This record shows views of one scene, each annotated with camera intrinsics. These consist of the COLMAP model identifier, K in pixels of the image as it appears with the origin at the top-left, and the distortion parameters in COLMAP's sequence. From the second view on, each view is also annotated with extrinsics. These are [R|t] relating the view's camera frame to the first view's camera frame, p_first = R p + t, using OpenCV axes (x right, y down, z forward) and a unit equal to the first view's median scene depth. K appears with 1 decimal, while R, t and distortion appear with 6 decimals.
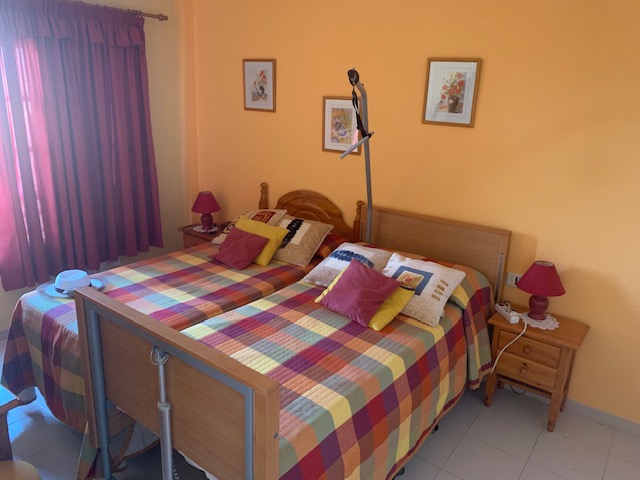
lens RADIAL K [[481.2, 0, 320.0], [0, 481.2, 240.0], [0, 0, 1]] dist [-0.007086, -0.002429]
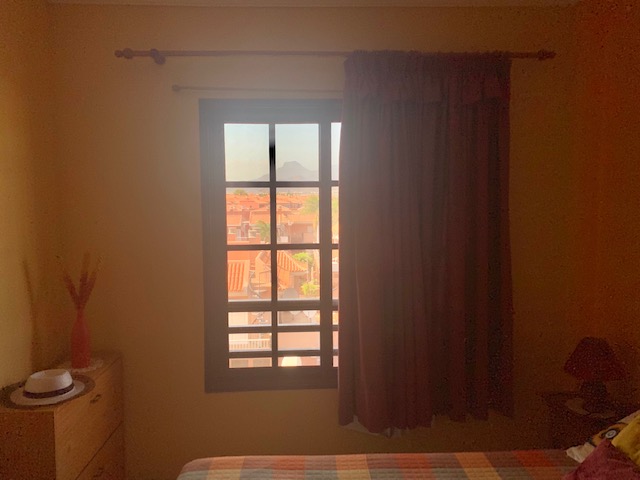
lens RADIAL K [[481.2, 0, 320.0], [0, 481.2, 240.0], [0, 0, 1]] dist [-0.007086, -0.002429]
pose [[0.611326, 0.018585, -0.791161, -0.003238], [-0.204004, 0.969637, -0.134856, -0.076862], [0.764633, 0.243841, 0.596555, 0.435759]]
